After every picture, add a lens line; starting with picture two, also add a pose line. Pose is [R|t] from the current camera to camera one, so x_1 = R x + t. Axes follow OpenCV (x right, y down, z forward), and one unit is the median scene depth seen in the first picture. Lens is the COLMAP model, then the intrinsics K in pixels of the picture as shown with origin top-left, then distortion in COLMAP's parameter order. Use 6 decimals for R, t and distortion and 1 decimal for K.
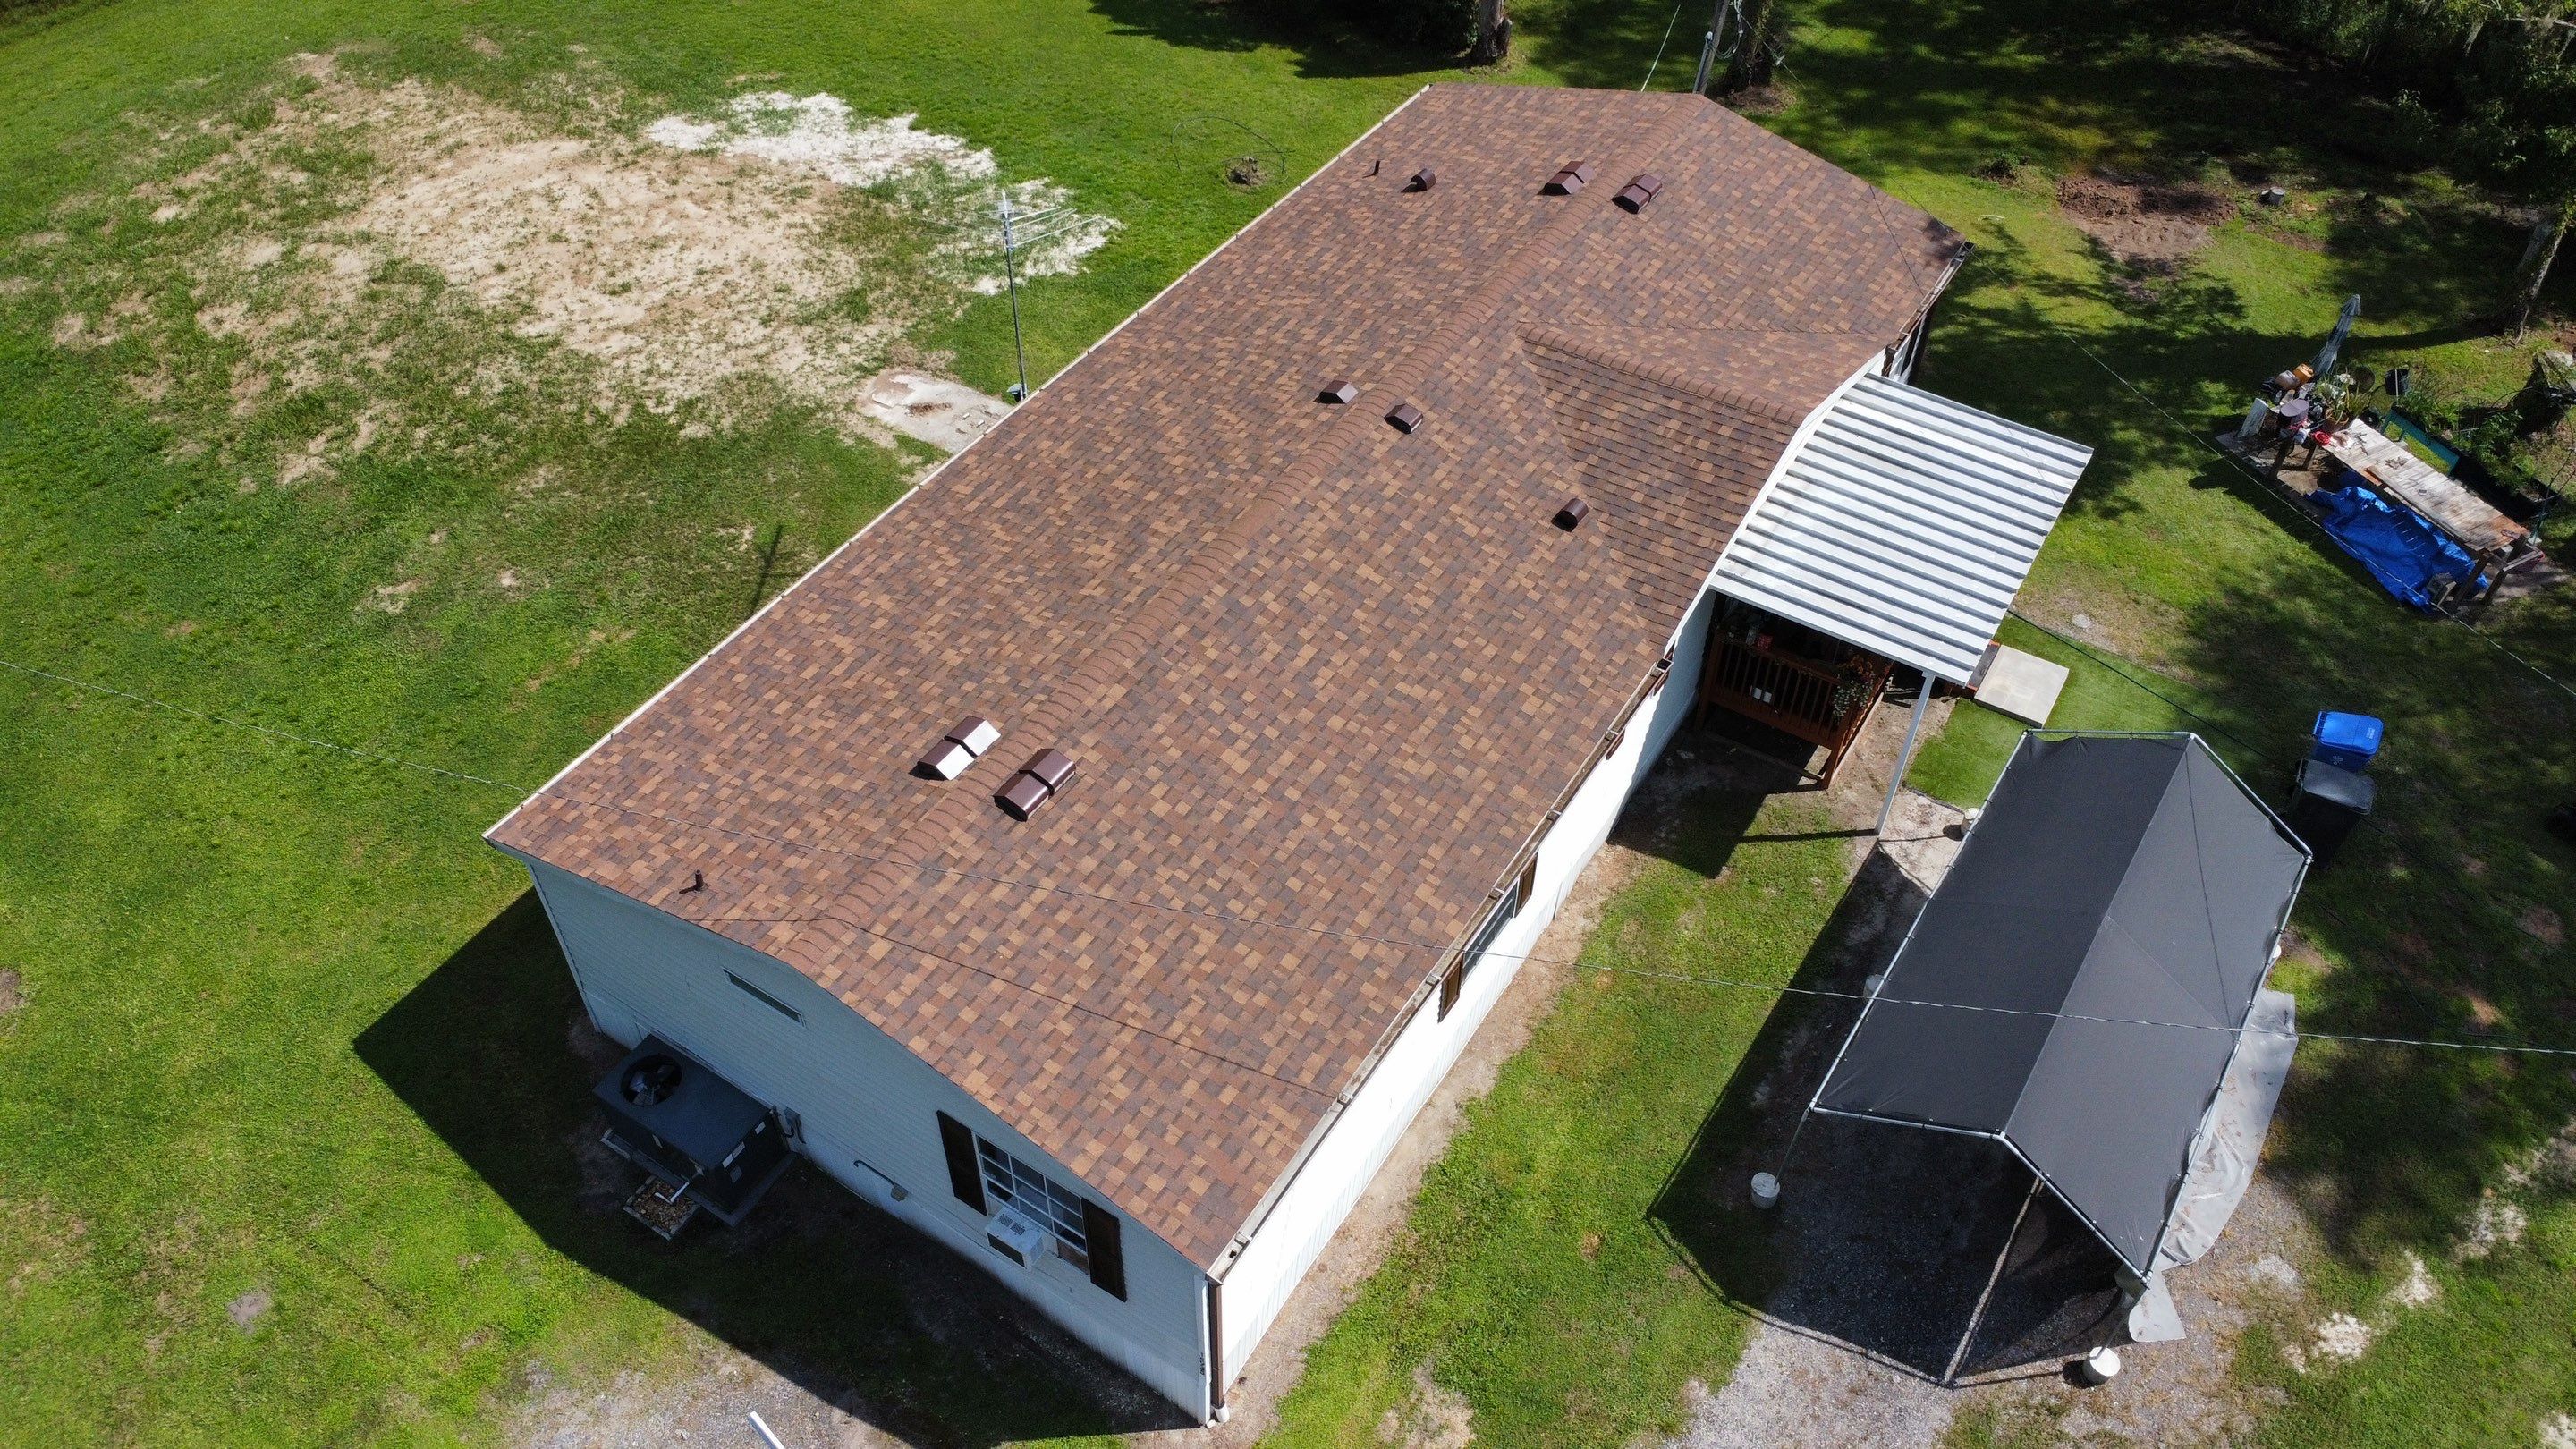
lens RADIAL K [[1868.0, 0, 1280.0], [0, 1868.0, 721.9], [0, 0, 1]] dist [-0.023443, -0.019575]
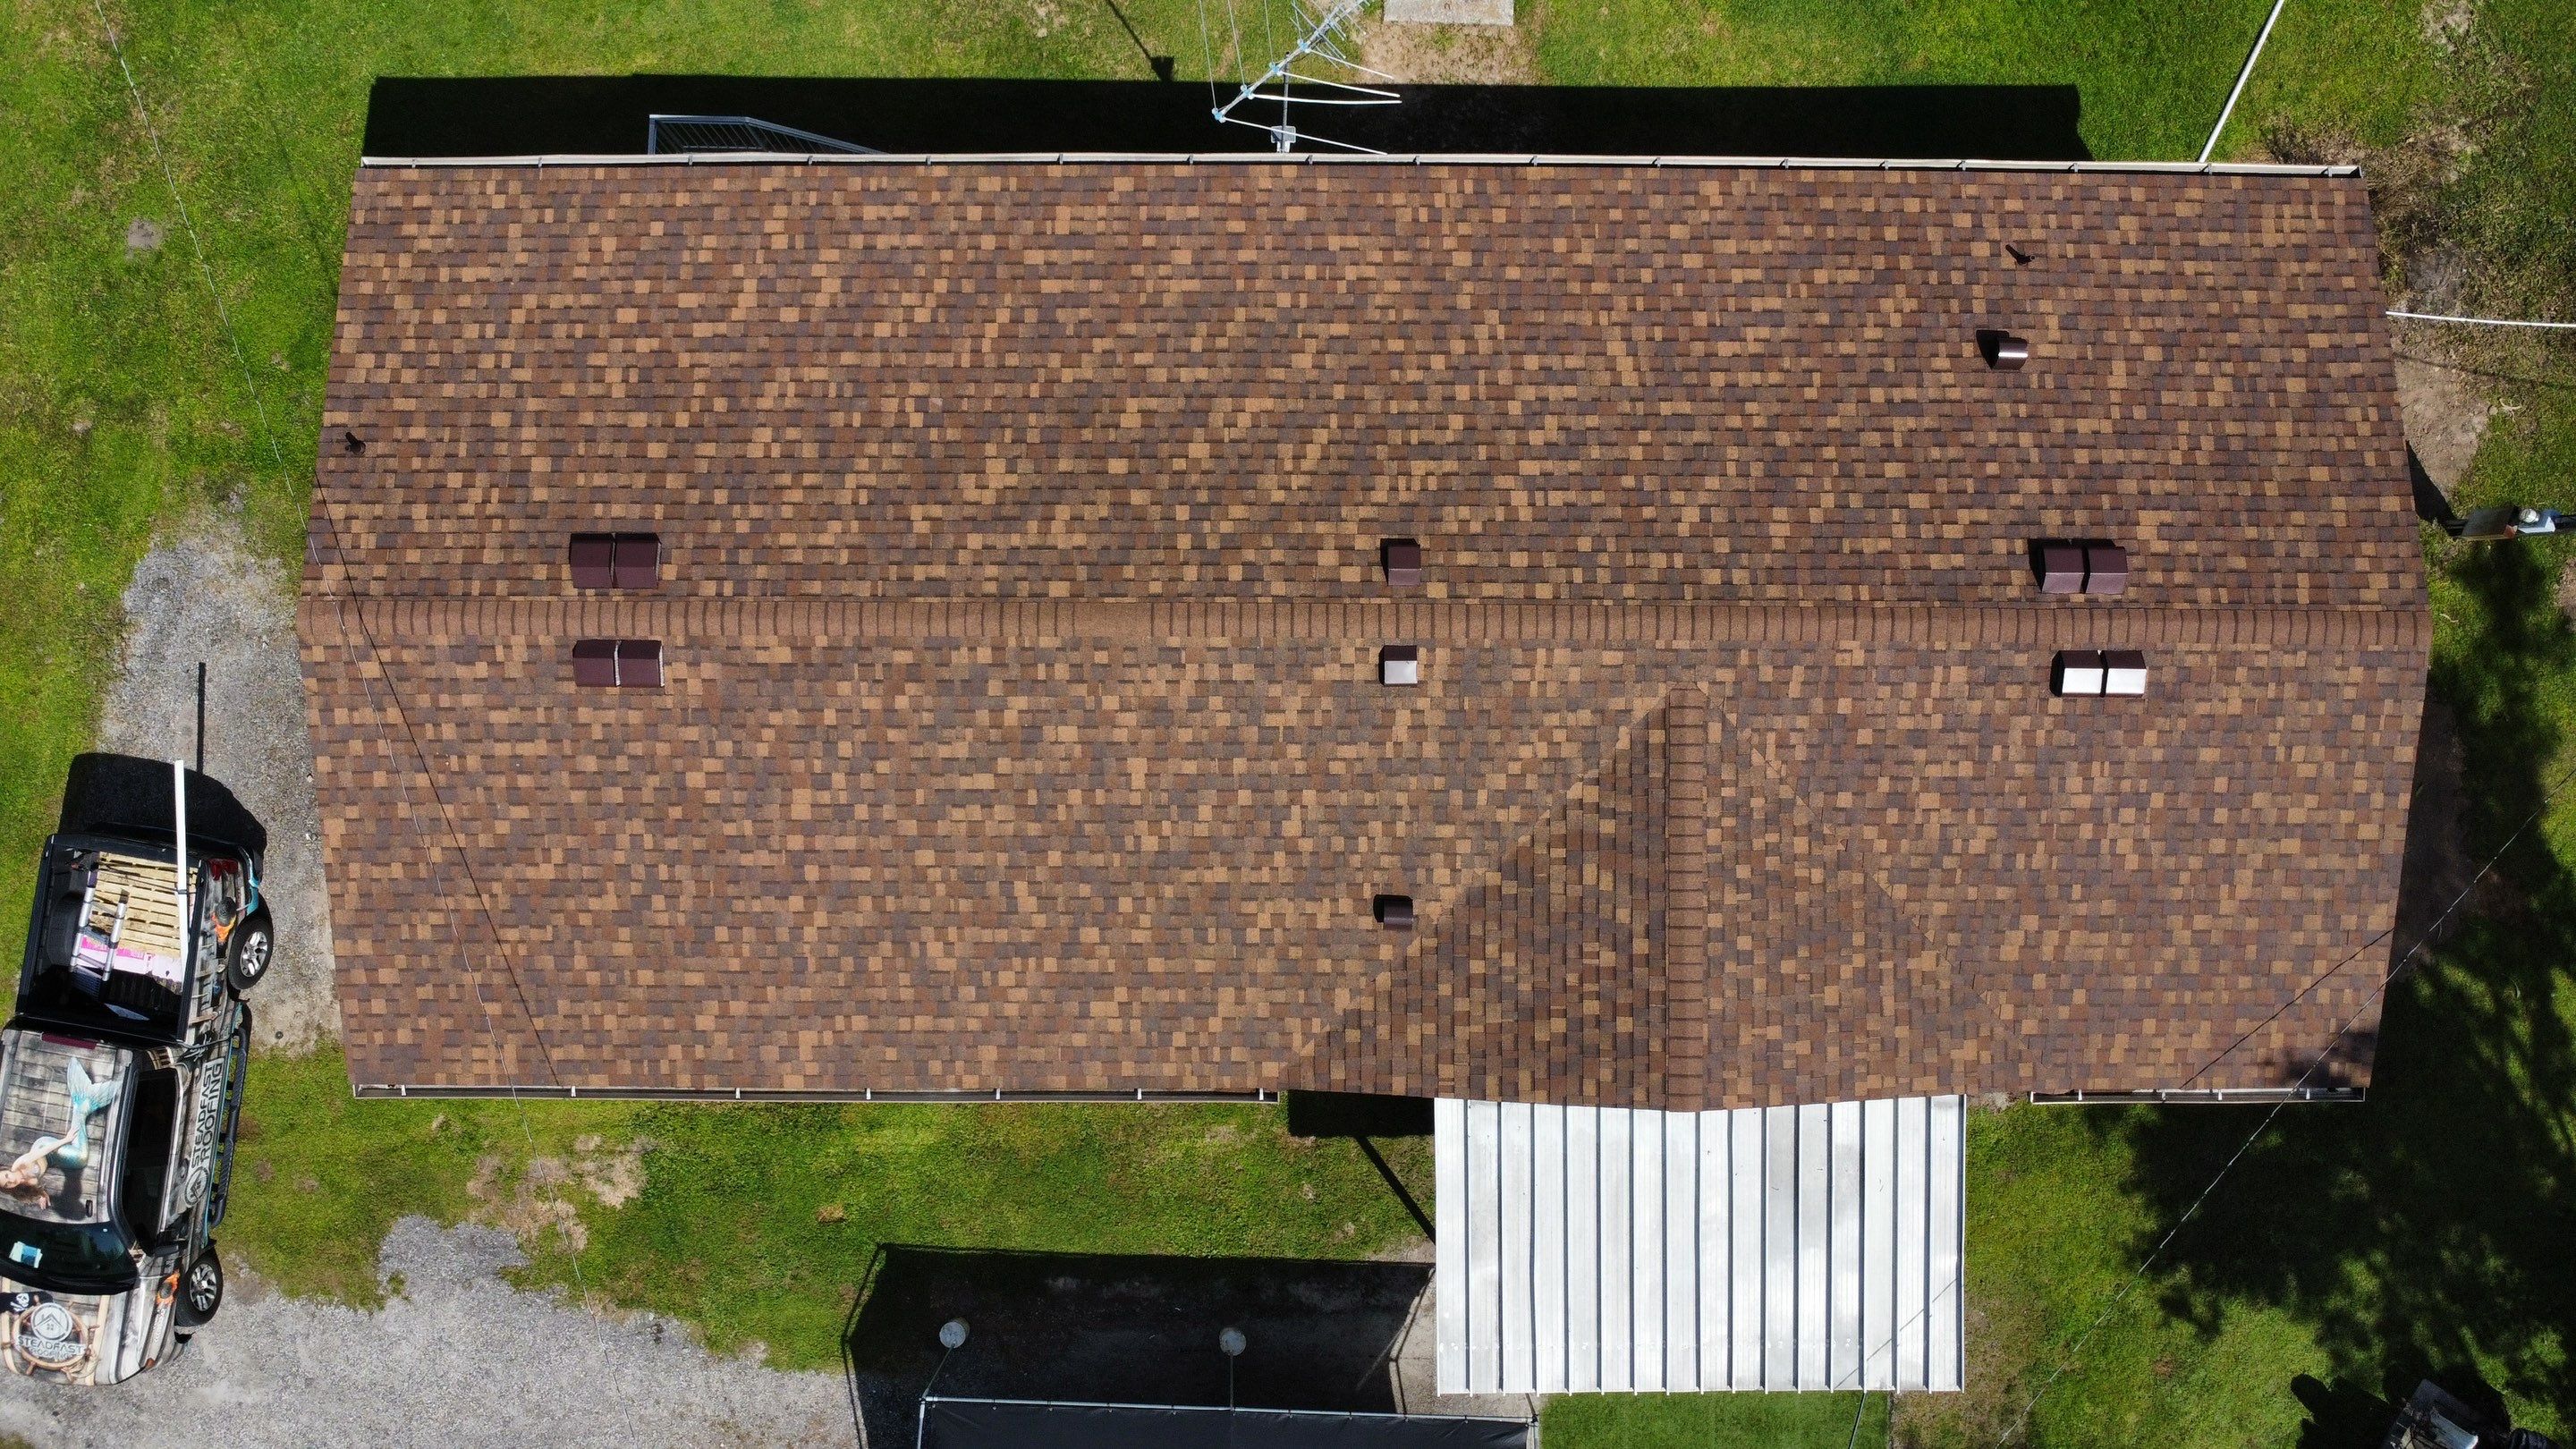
lens RADIAL K [[1868.0, 0, 1282.7], [0, 1868.0, 720.9], [0, 0, 1]] dist [-0.023443, -0.019575]
pose [[0.540630, 0.841247, -0.004687, 0.054800], [-0.599707, 0.389299, 0.699141, -0.576132], [0.589975, -0.375166, 0.714968, 0.367654]]
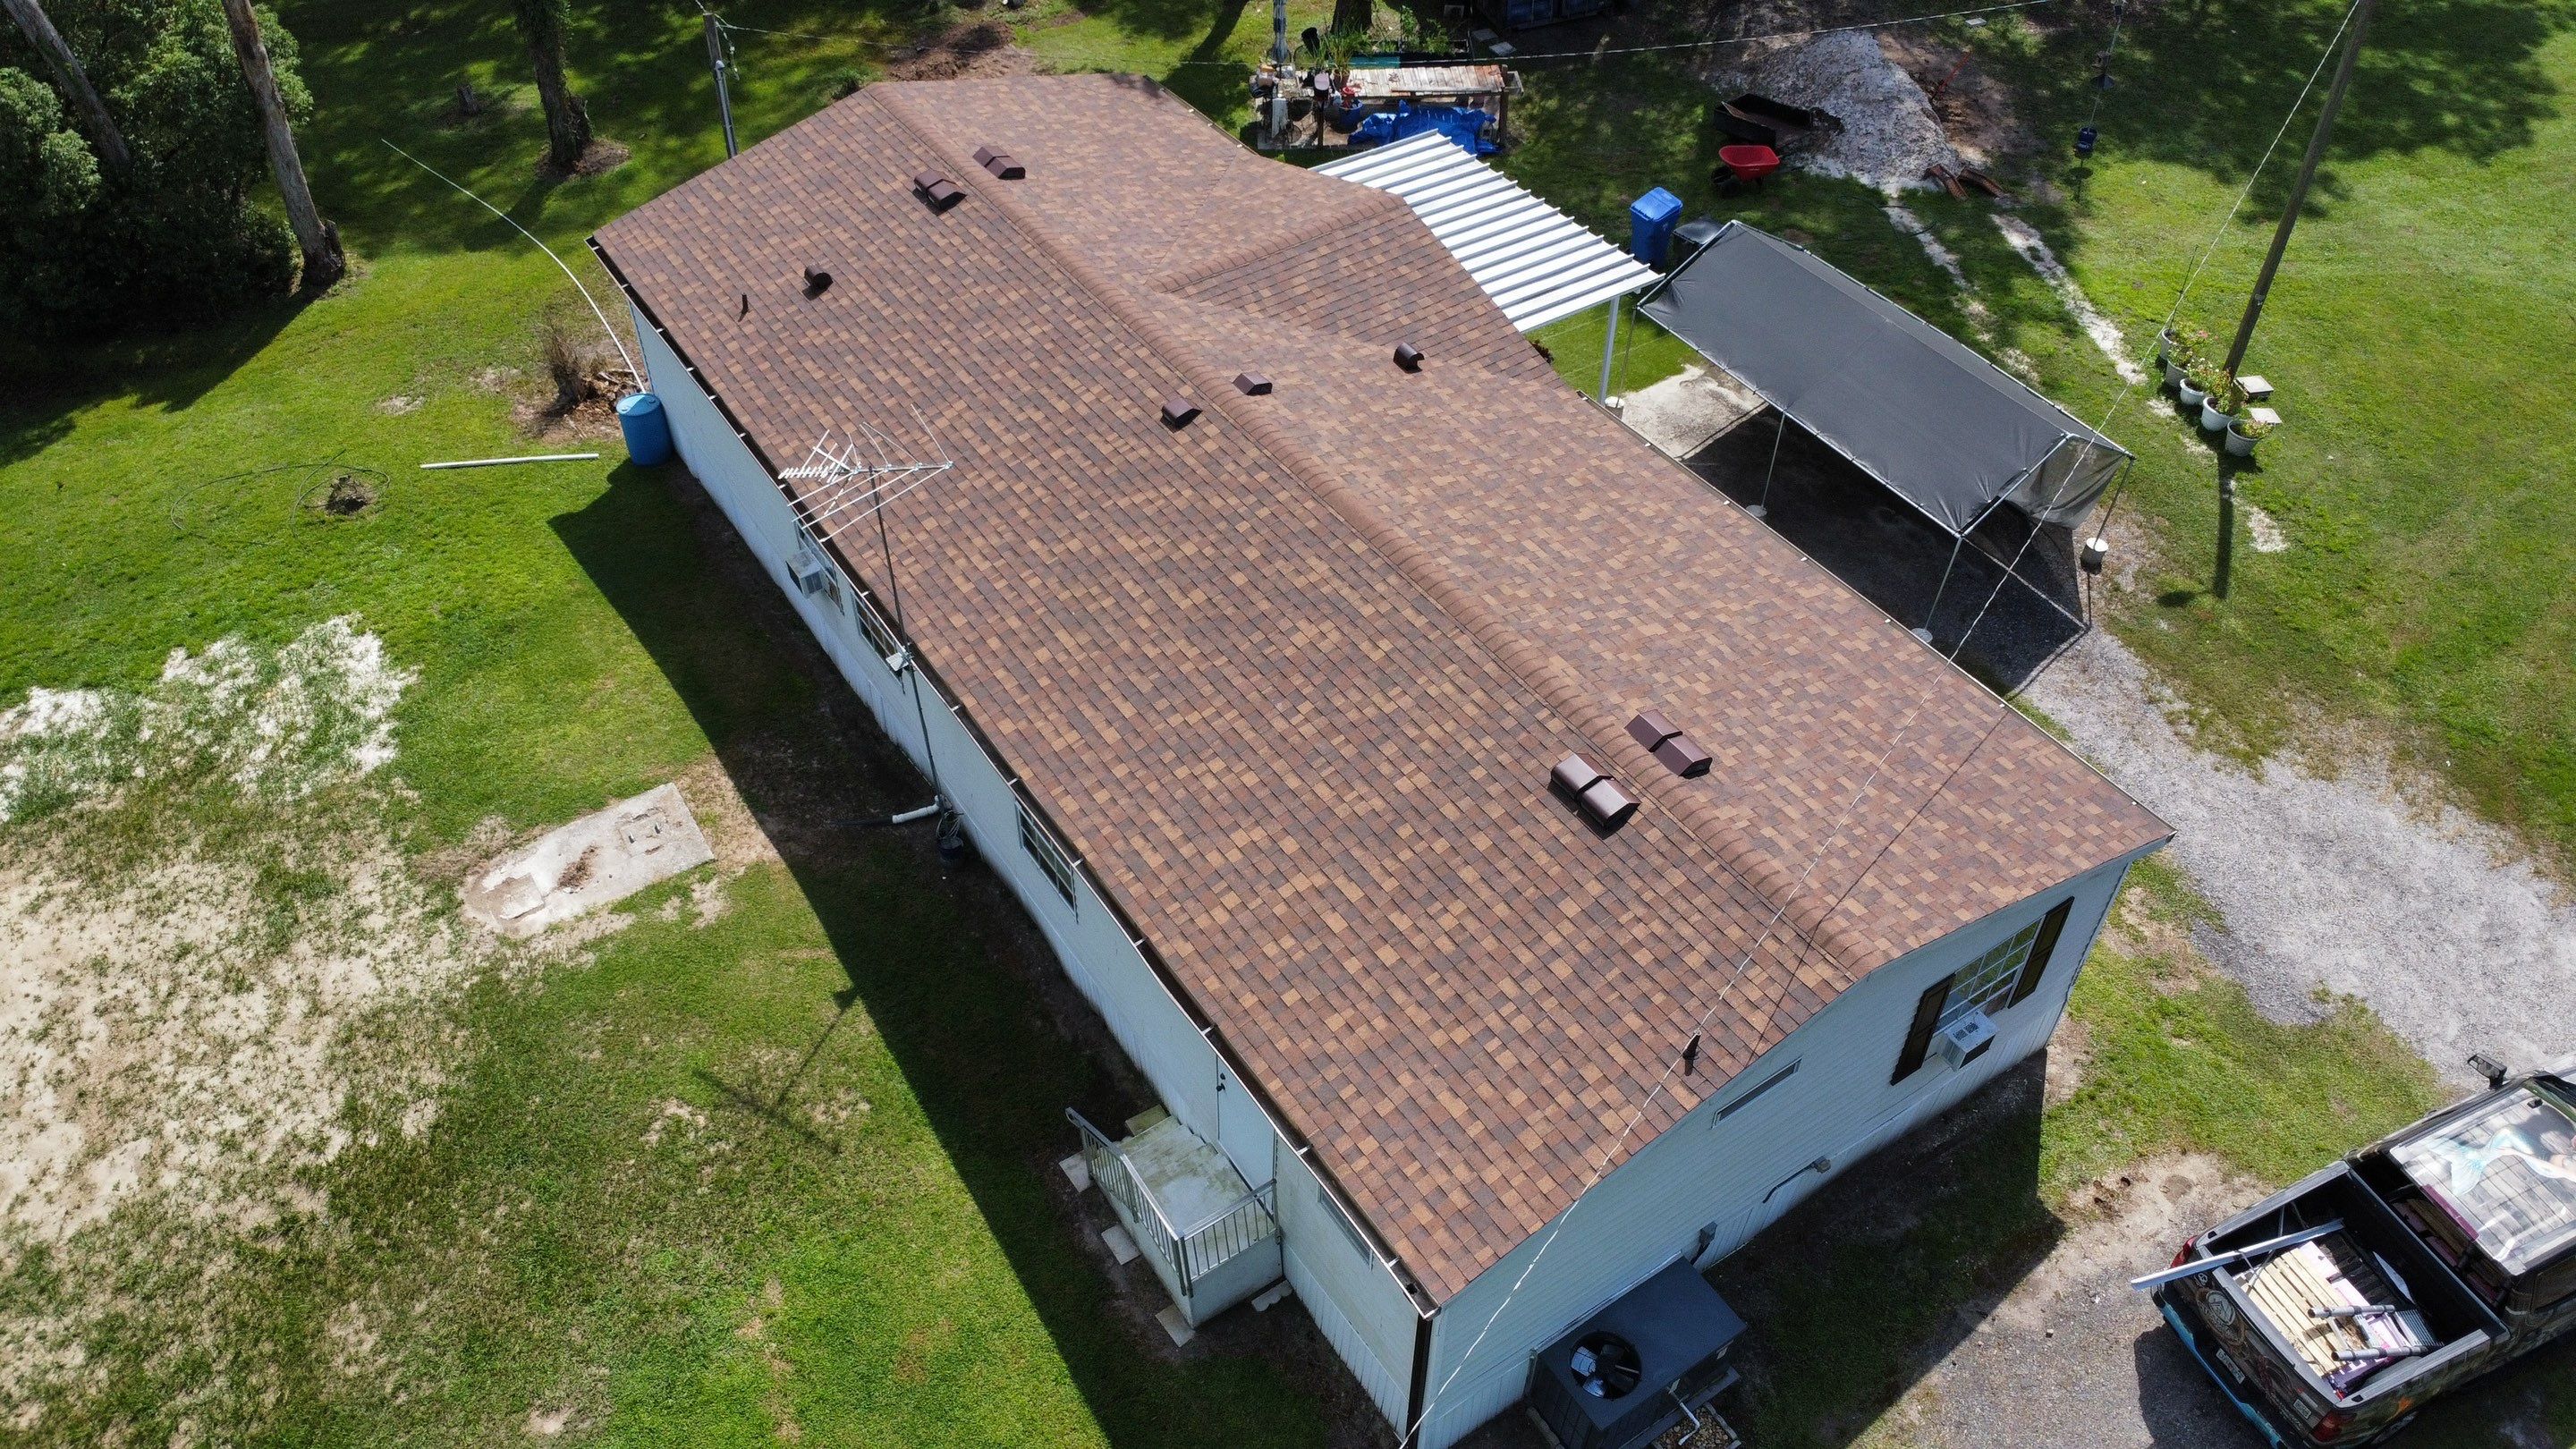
lens RADIAL K [[1868.0, 0, 1279.5], [0, 1868.0, 722.3], [0, 0, 1]] dist [-0.023443, -0.019575]
pose [[0.397519, -0.640888, 0.656689, -0.592634], [0.651343, 0.701172, 0.290018, -0.273139], [-0.646321, 0.312442, 0.696167, 0.325270]]
